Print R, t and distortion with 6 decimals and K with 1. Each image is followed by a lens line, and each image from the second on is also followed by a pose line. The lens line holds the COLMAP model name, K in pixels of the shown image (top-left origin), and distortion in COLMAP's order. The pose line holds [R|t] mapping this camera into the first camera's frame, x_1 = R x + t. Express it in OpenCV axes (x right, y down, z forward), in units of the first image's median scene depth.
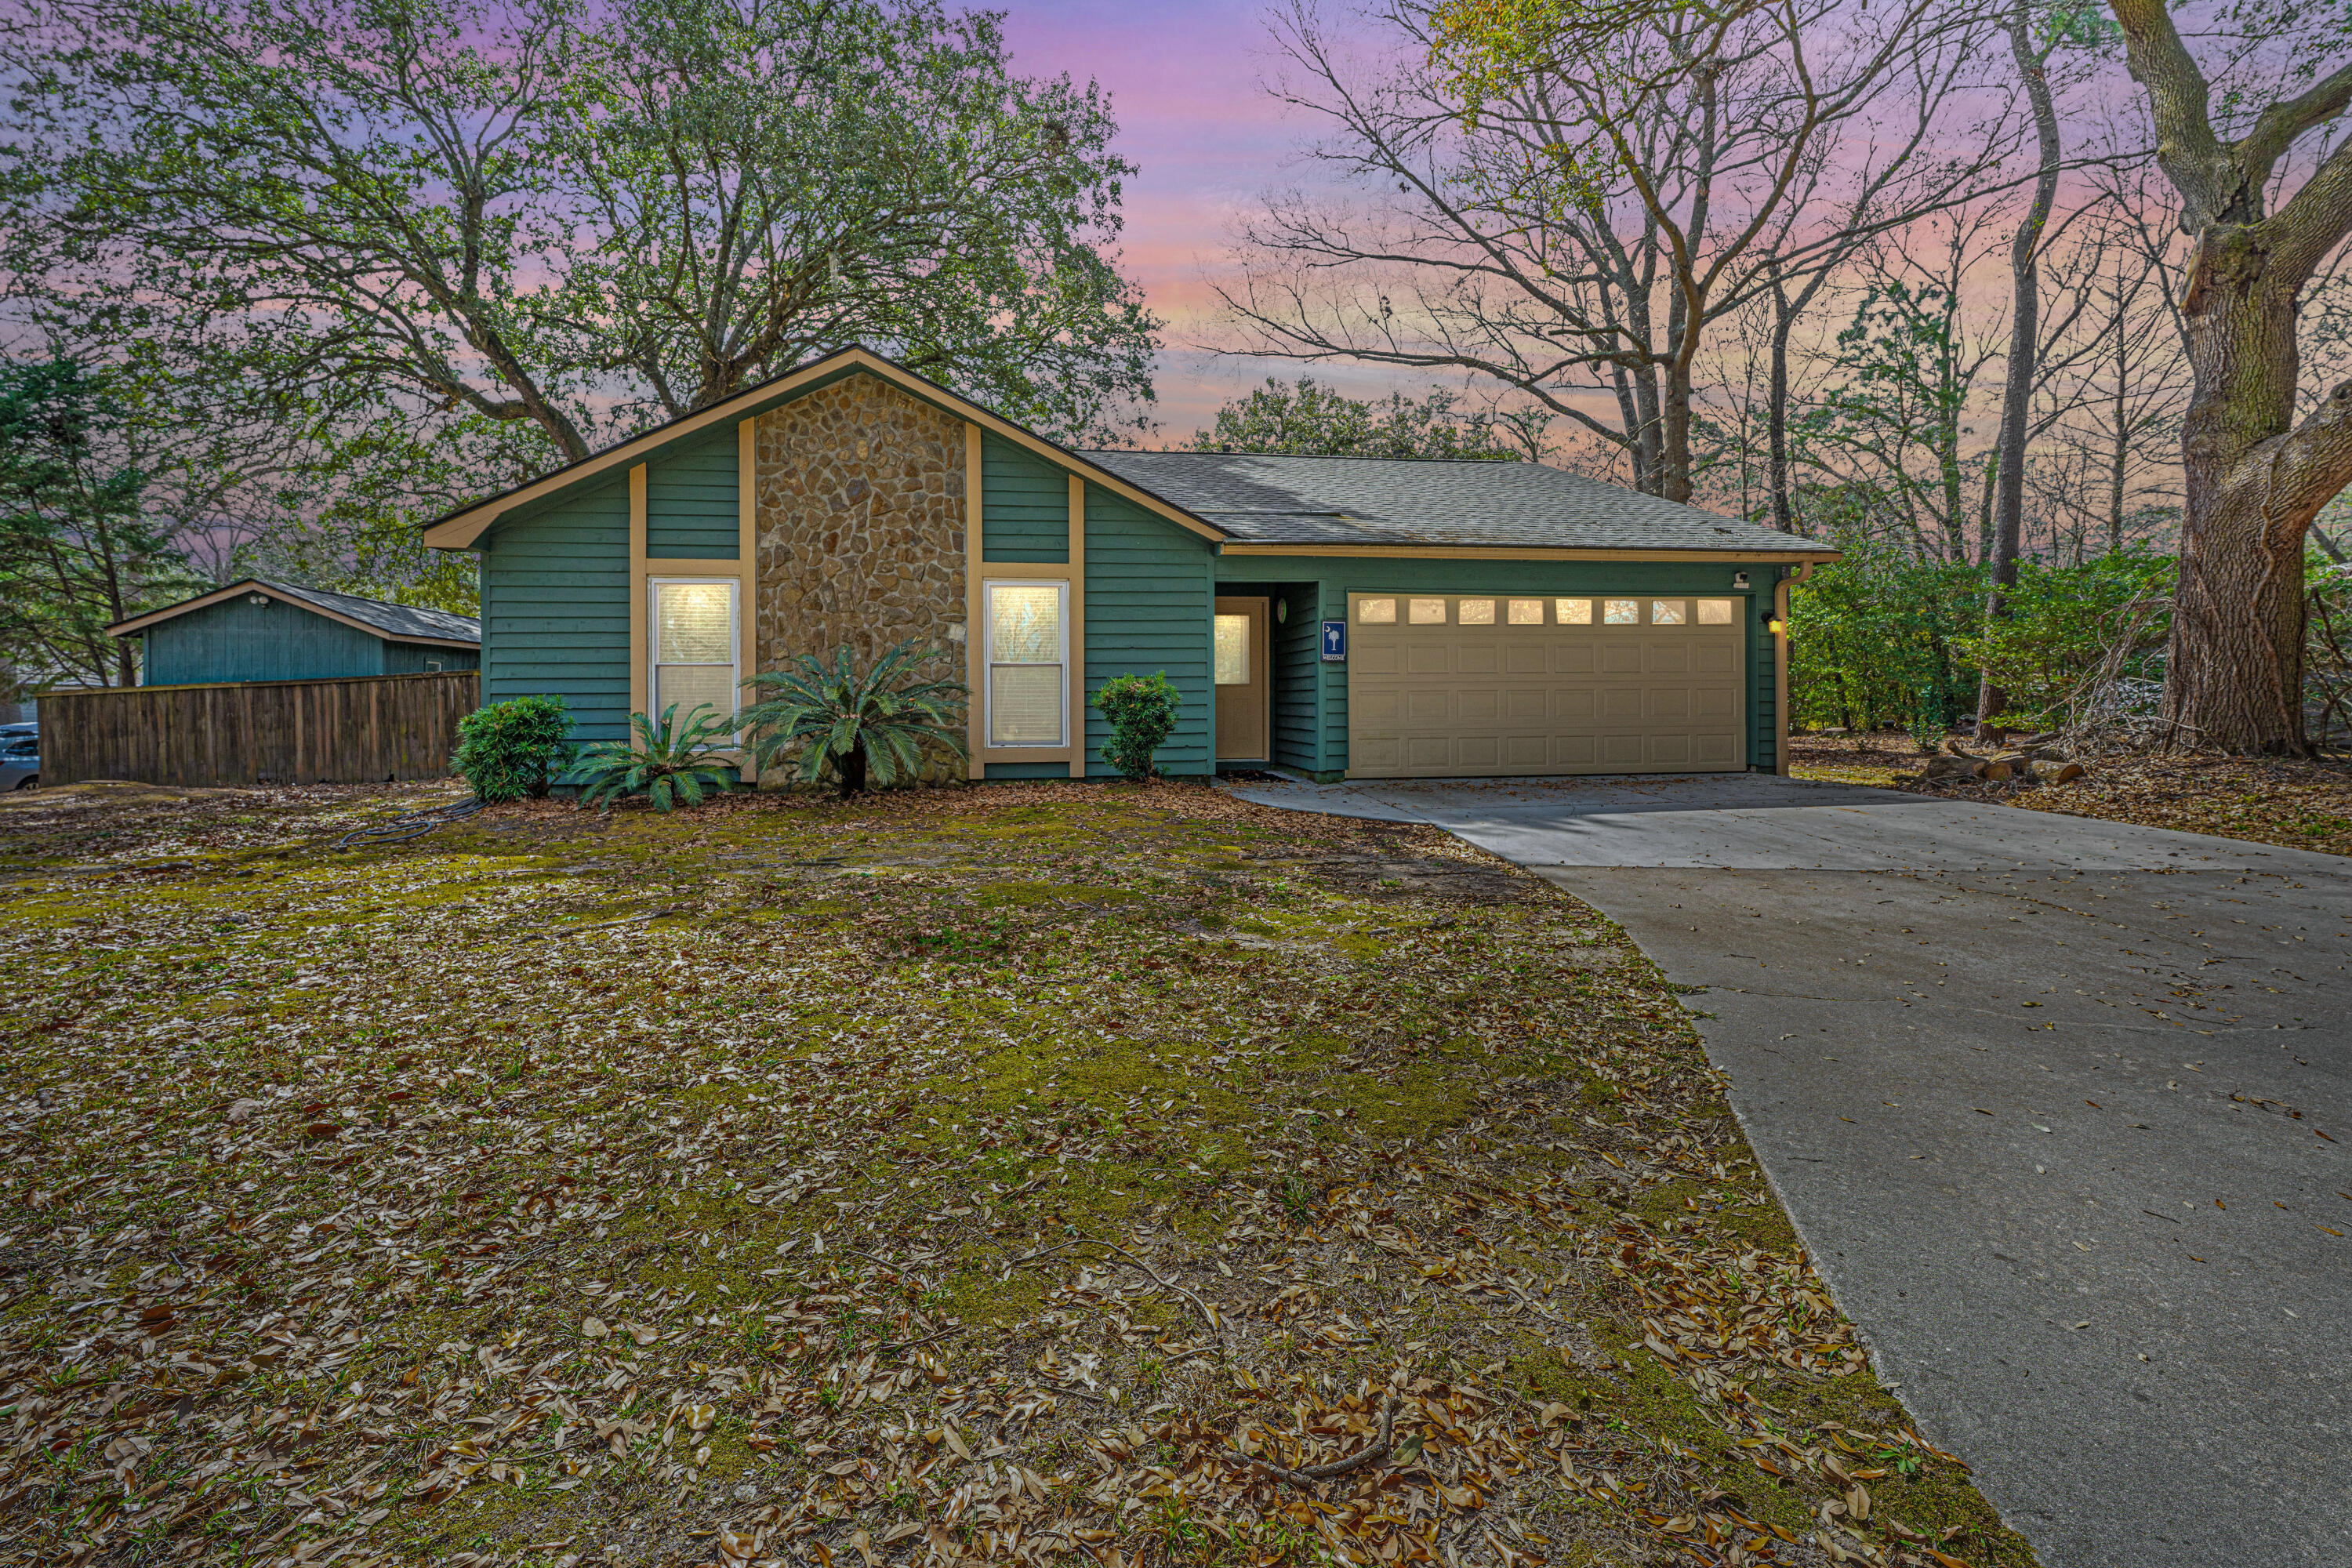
lens RADIAL K [[948.4, 0, 1176.8], [0, 948.4, 758.2], [0, 0, 1]] dist [-0.000643, 0.000109]
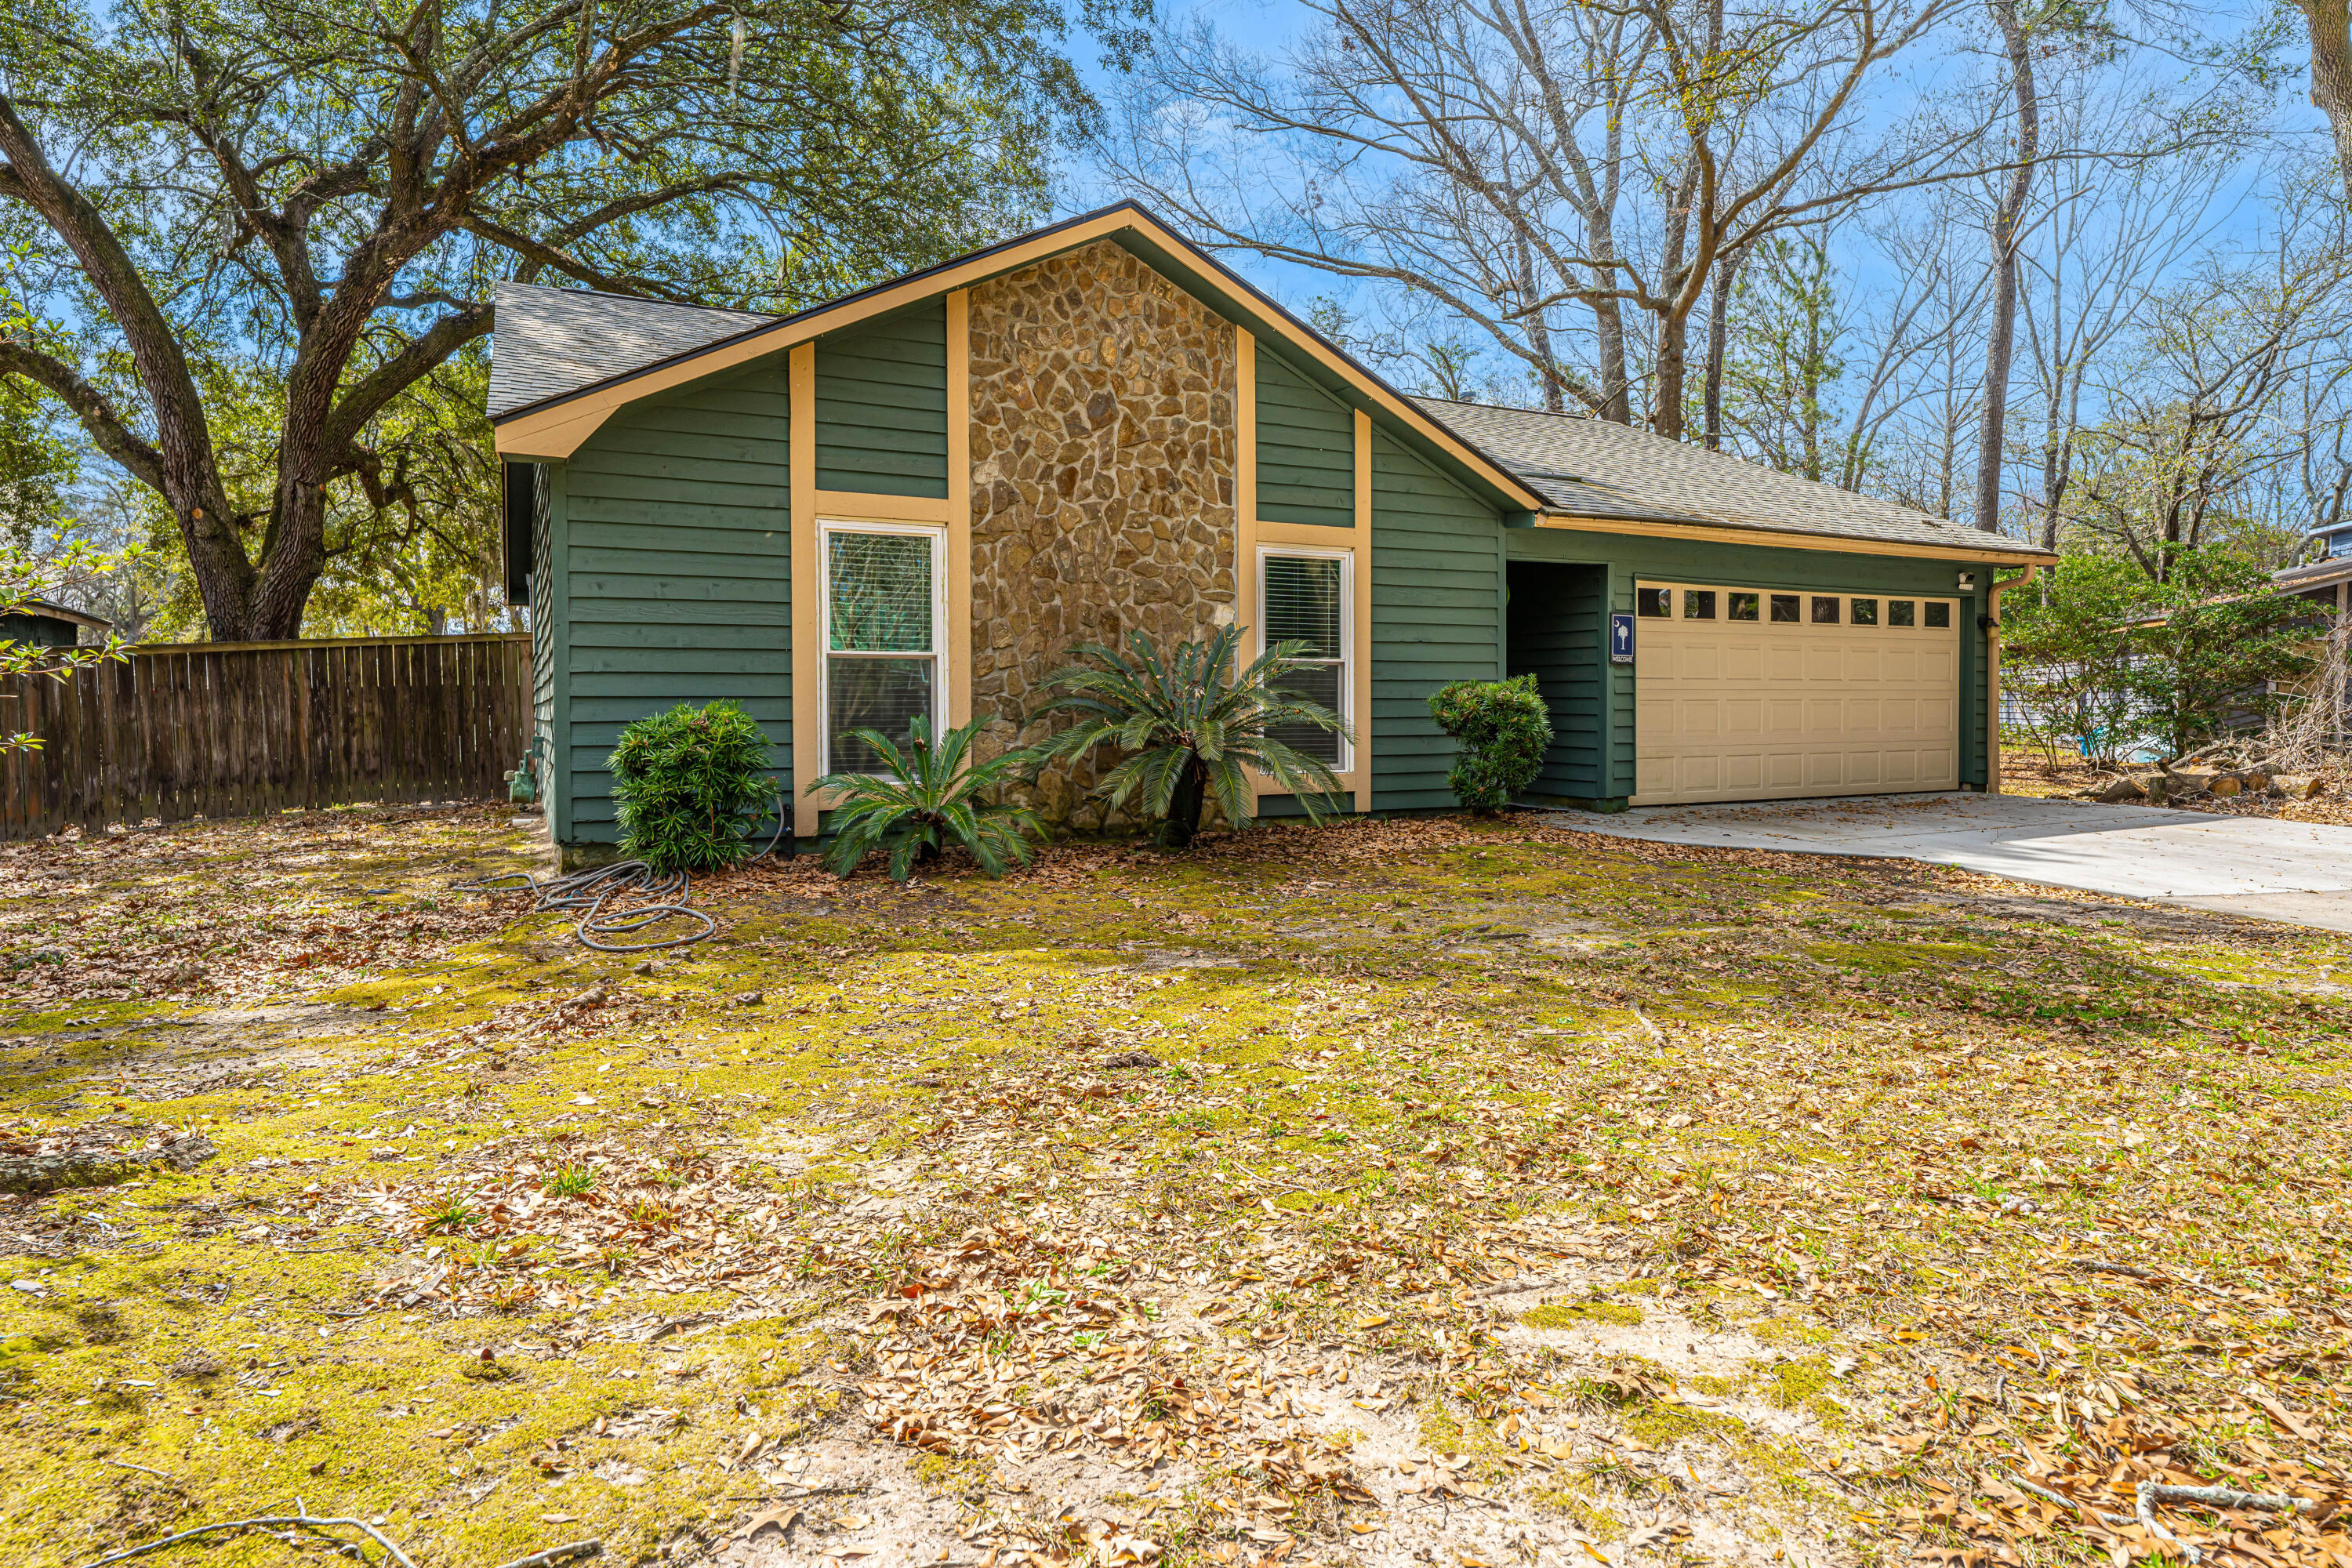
lens RADIAL K [[1292.2, 0, 1175.6], [0, 1292.2, 794.0], [0, 0, 1]] dist [0.001470, 0.000237]
pose [[0.943713, -0.017053, 0.330326, -0.598534], [0.011147, 0.999743, 0.019765, -0.016377], [-0.330578, -0.014971, 0.943660, 0.077044]]
